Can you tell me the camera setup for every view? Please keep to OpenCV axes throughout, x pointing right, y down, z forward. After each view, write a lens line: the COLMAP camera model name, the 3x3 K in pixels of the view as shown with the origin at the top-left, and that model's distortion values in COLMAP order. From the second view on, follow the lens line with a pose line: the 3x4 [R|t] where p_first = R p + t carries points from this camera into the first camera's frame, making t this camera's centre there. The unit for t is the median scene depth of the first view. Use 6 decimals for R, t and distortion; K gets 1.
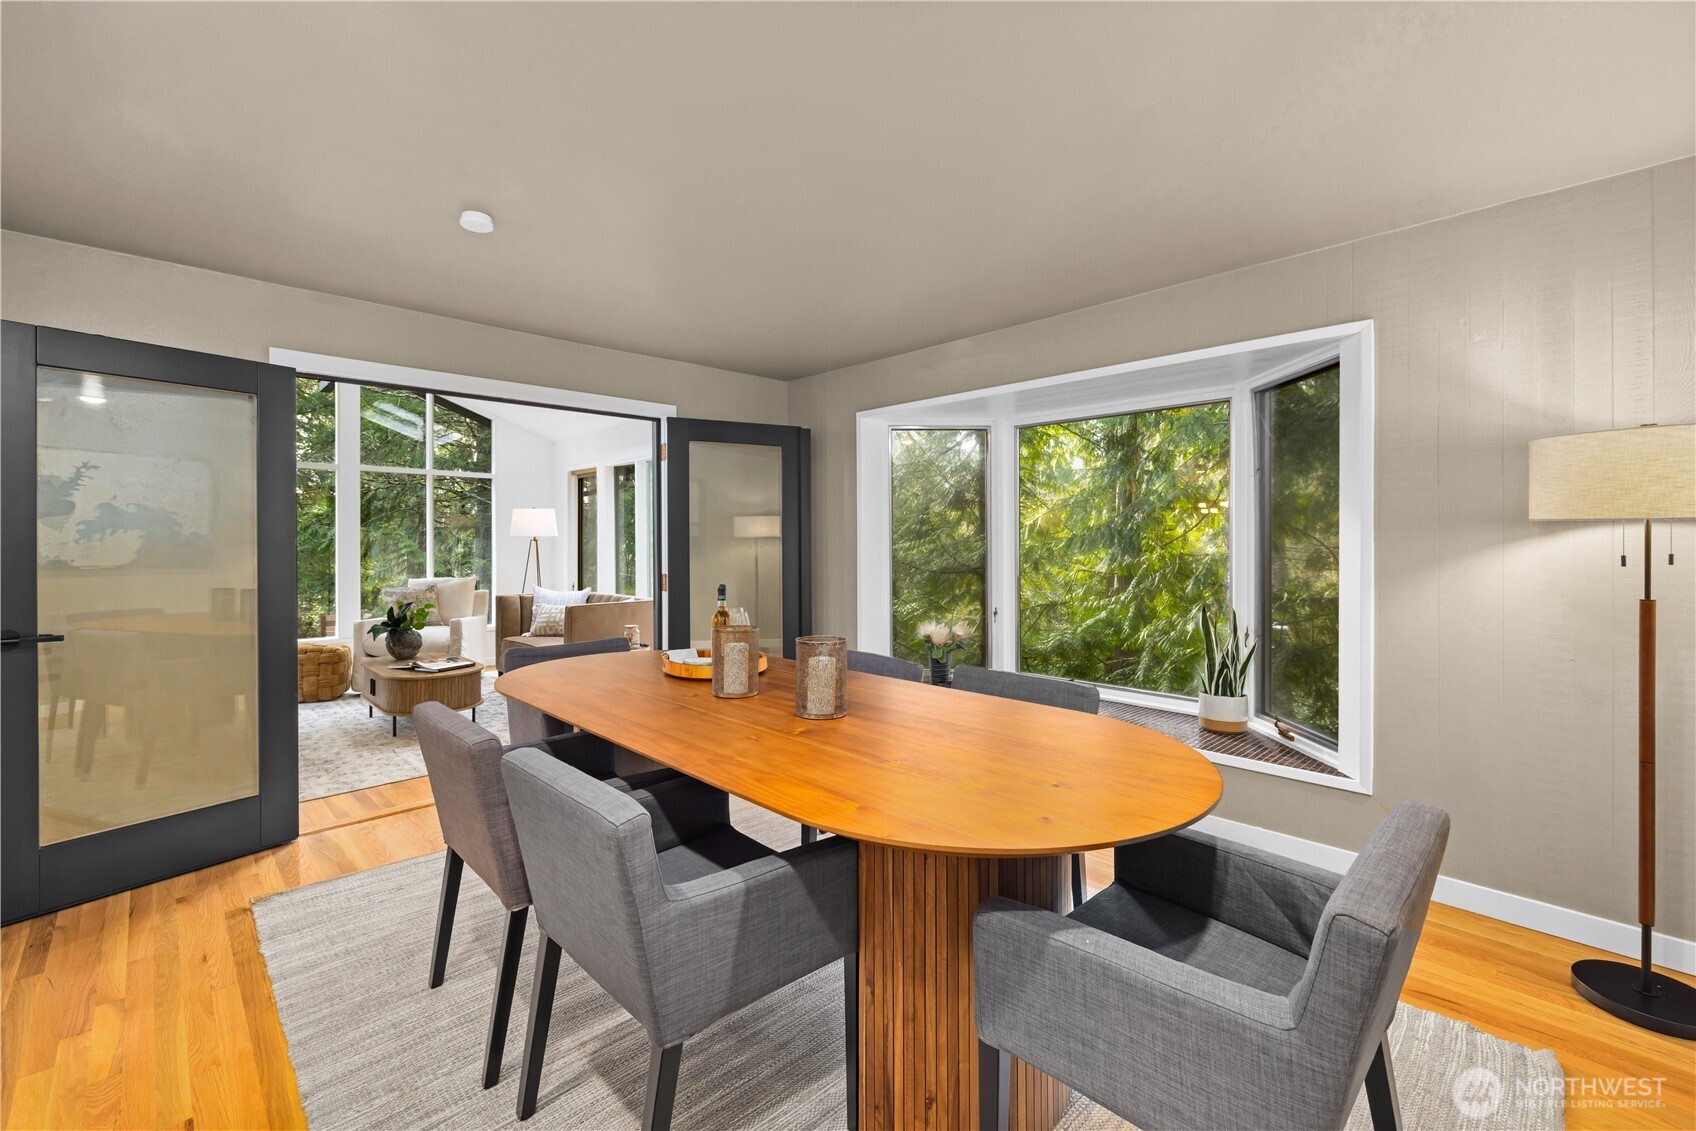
lens RADIAL K [[722.4, 0, 840.8], [0, 722.4, 548.4], [0, 0, 1]] dist [-0.000717, -0.000373]
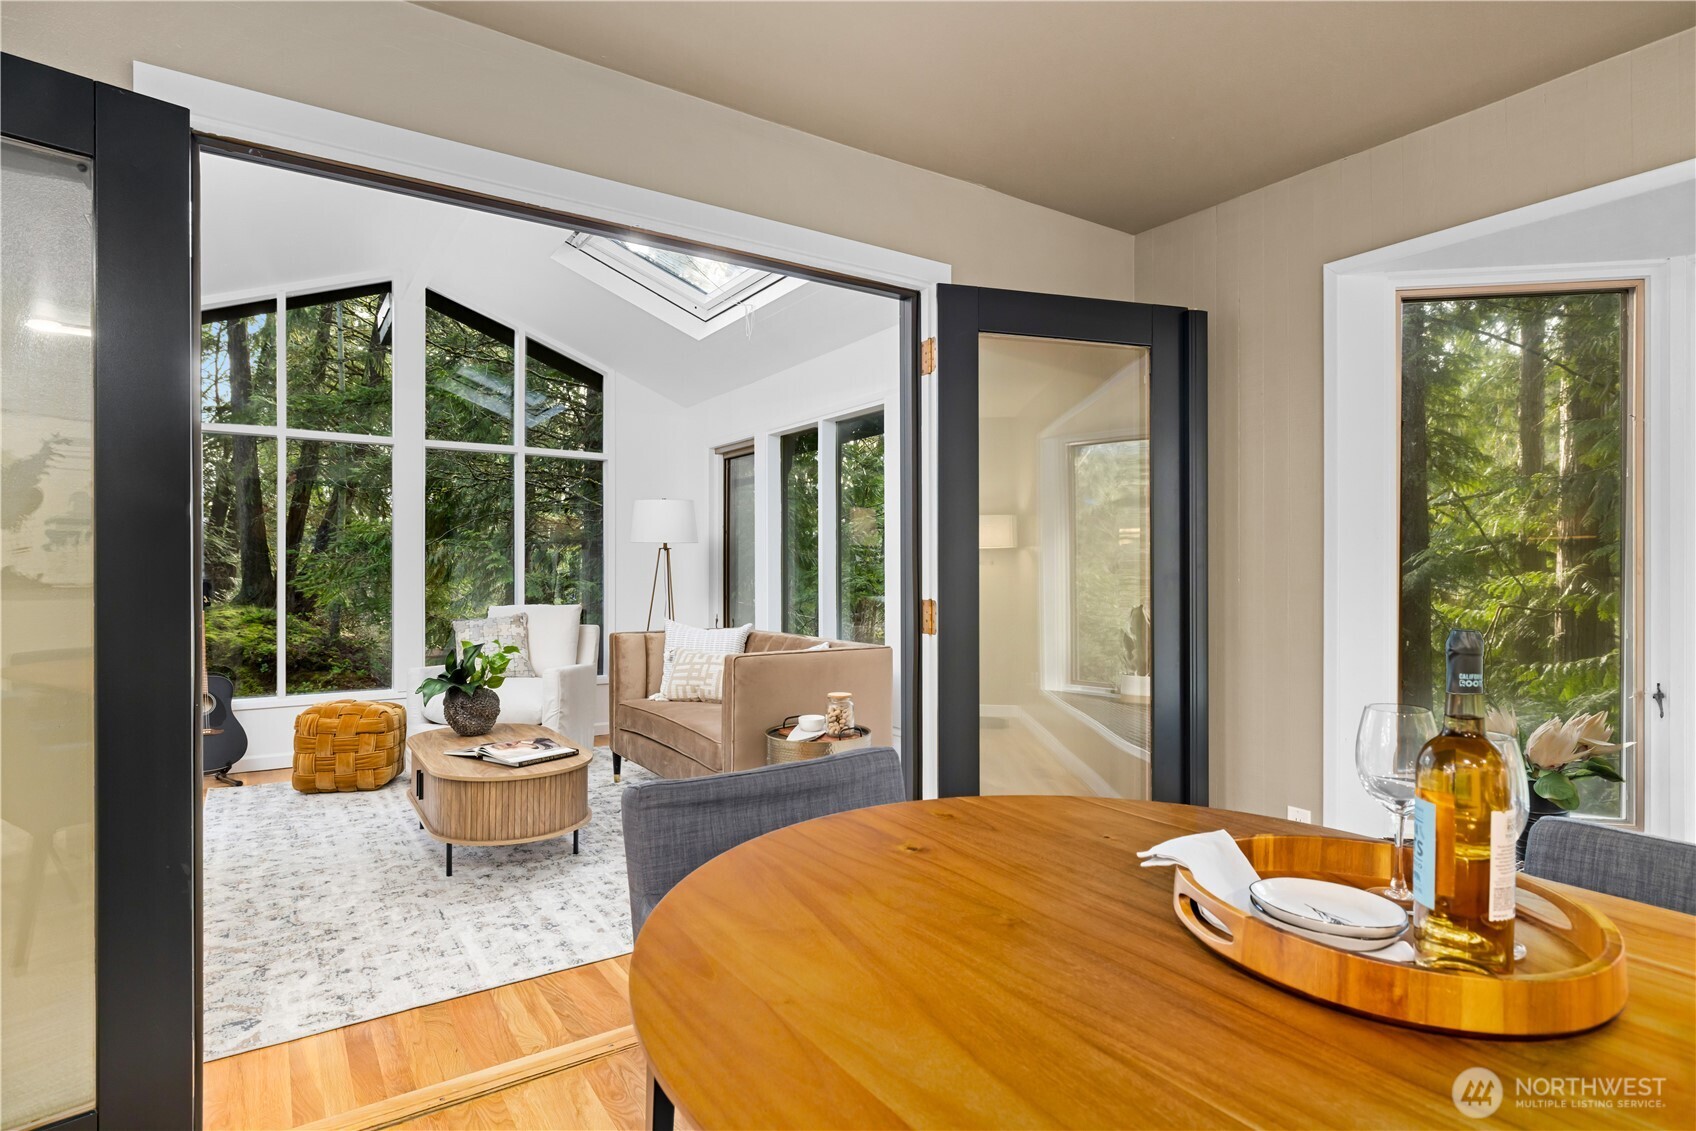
lens RADIAL K [[883.5, 0, 852.1], [0, 883.5, 573.4], [0, 0, 1]] dist [-0.004016, 0.000800]
pose [[0.985127, 0.002579, -0.171810, -0.152348], [-0.002525, 0.999997, 0.000532, 0.013034], [0.171811, -0.000090, 0.985130, 0.307597]]
